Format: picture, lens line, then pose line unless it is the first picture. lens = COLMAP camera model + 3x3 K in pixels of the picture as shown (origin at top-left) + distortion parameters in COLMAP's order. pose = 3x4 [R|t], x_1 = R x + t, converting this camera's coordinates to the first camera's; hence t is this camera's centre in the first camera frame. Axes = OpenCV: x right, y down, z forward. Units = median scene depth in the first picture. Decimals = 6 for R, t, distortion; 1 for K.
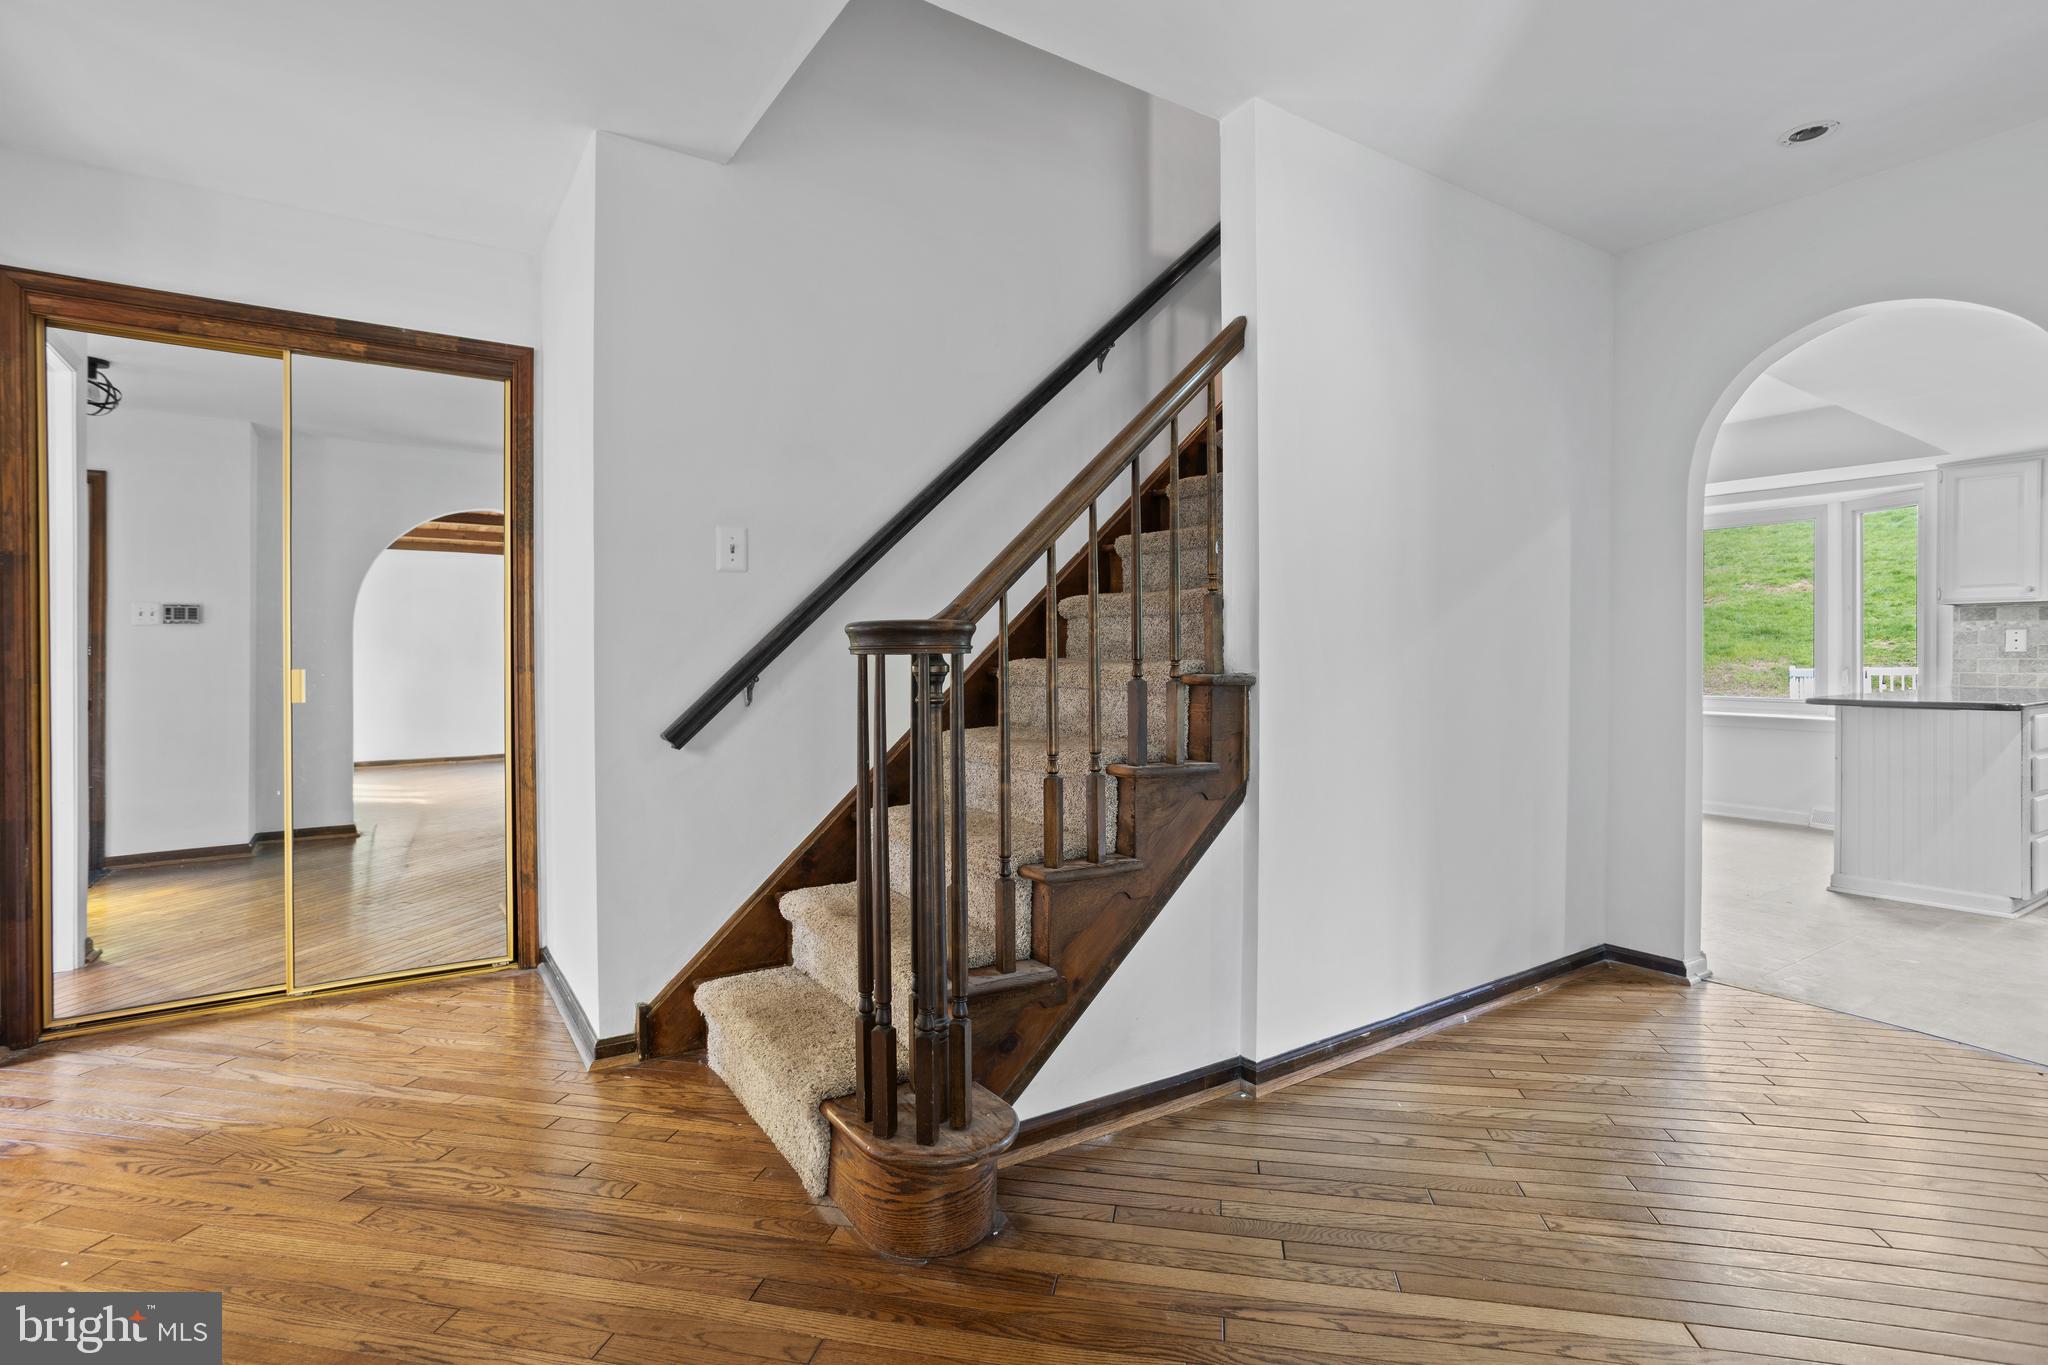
lens RADIAL K [[993.6, 0, 1012.8], [0, 993.6, 657.0], [0, 0, 1]] dist [-0.057686, 0.032458]
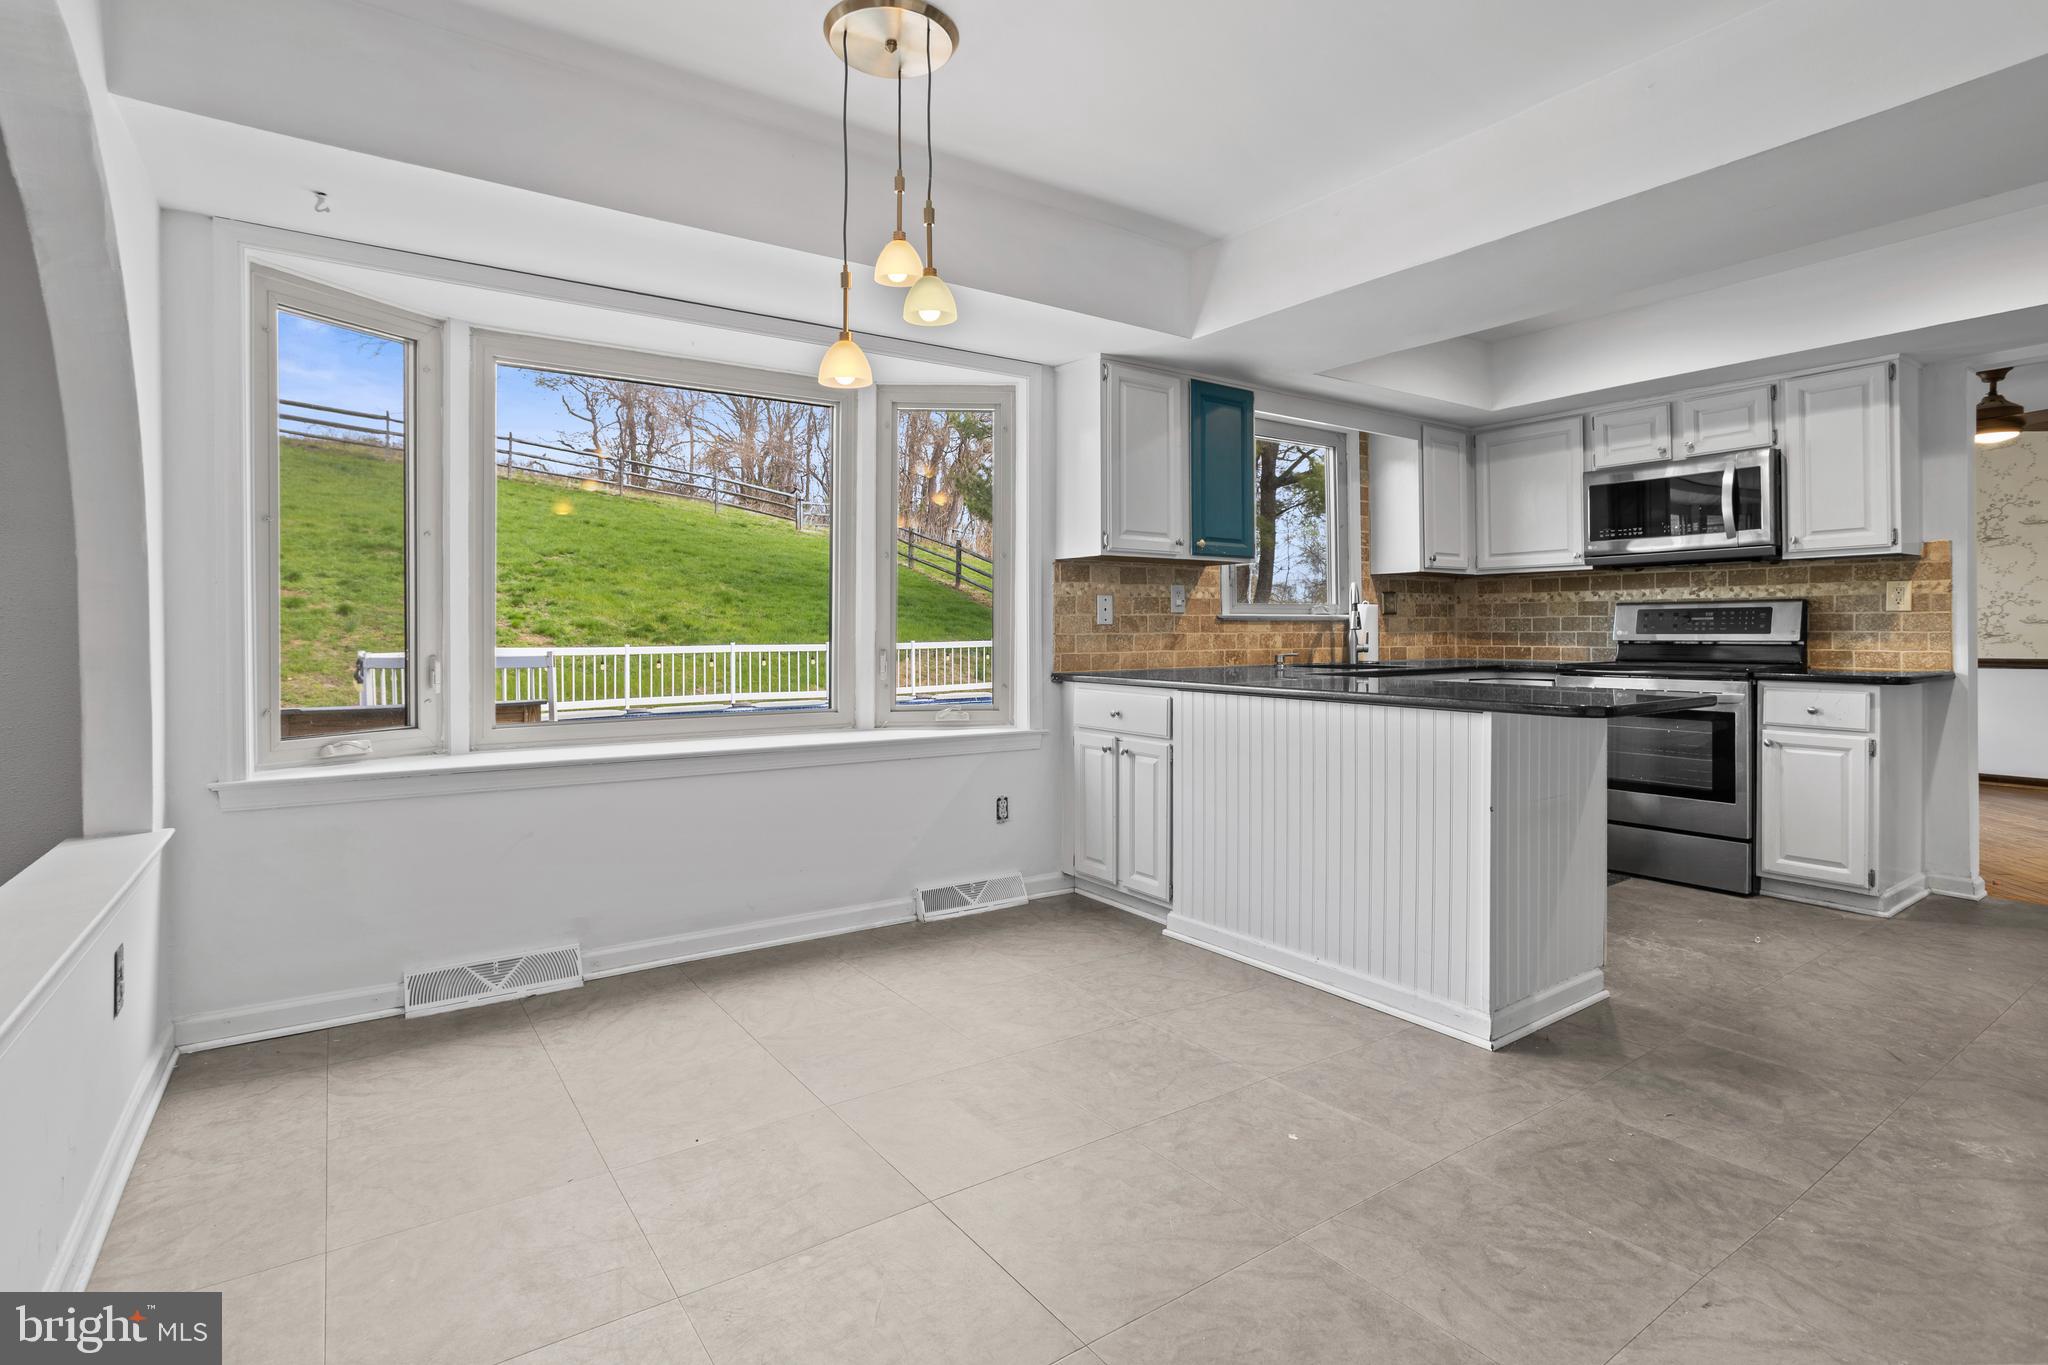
lens RADIAL K [[1011.4, 0, 1020.5], [0, 1011.4, 636.1], [0, 0, 1]] dist [-0.053967, 0.034791]
pose [[-0.016464, -0.006311, 0.999845, 0.243086], [0.011498, 0.999913, 0.006501, -0.002075], [-0.999798, 0.011604, -0.016390, 1.083509]]
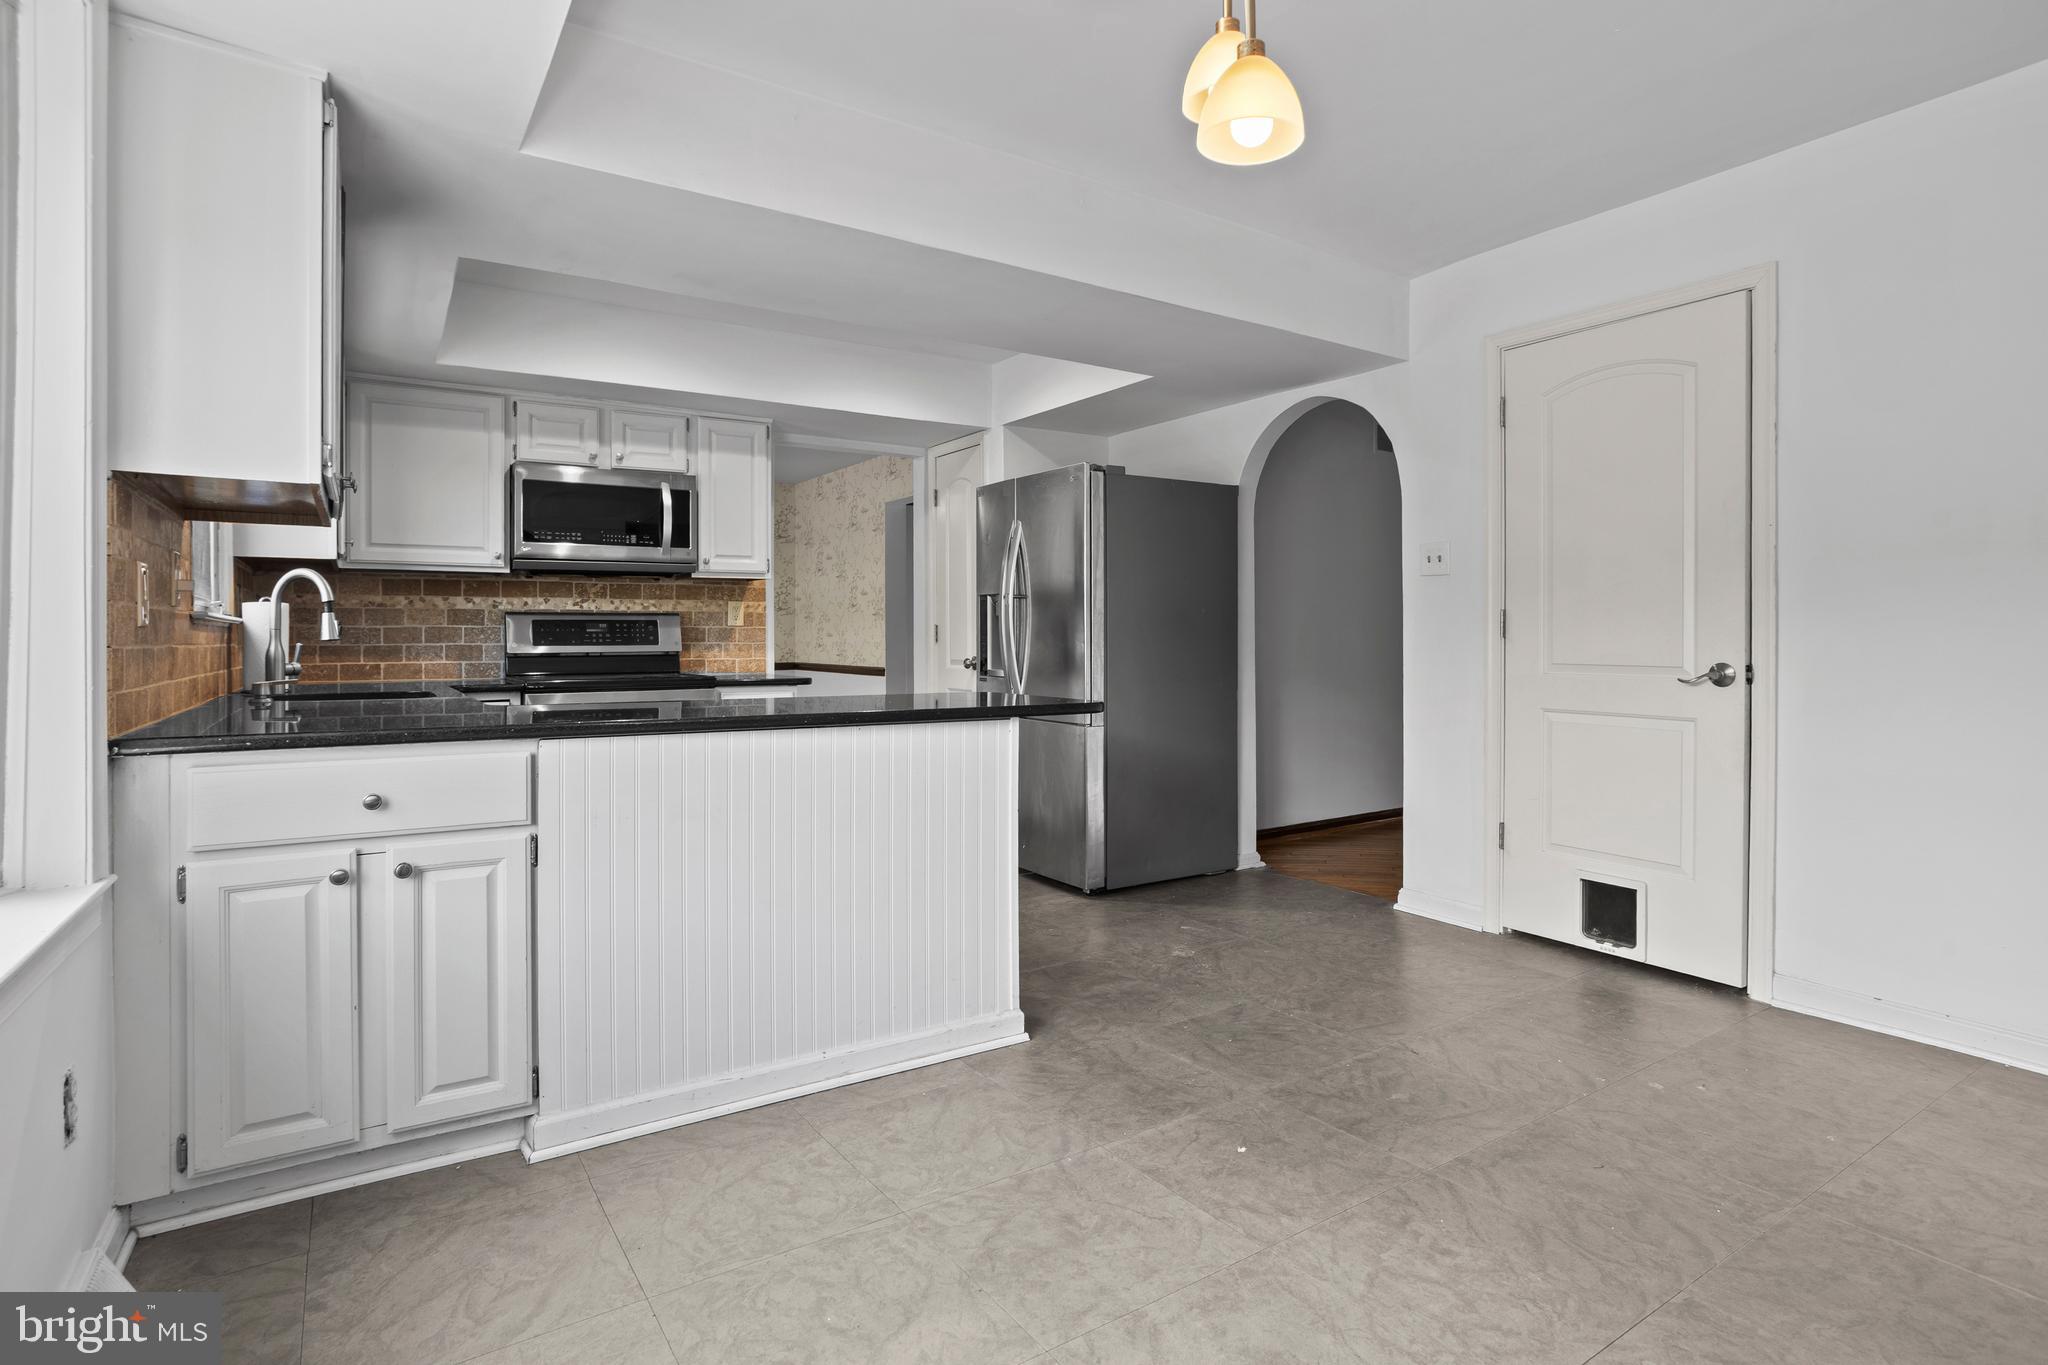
lens RADIAL K [[1054.1, 0, 1011.0], [0, 1054.1, 649.9], [0, 0, 1]] dist [-0.064078, 0.042217]
pose [[-0.999967, 0.003418, 0.007367, 0.721797], [0.003545, 0.999846, 0.017213, -0.002170], [-0.007307, 0.017238, -0.999825, 1.373988]]
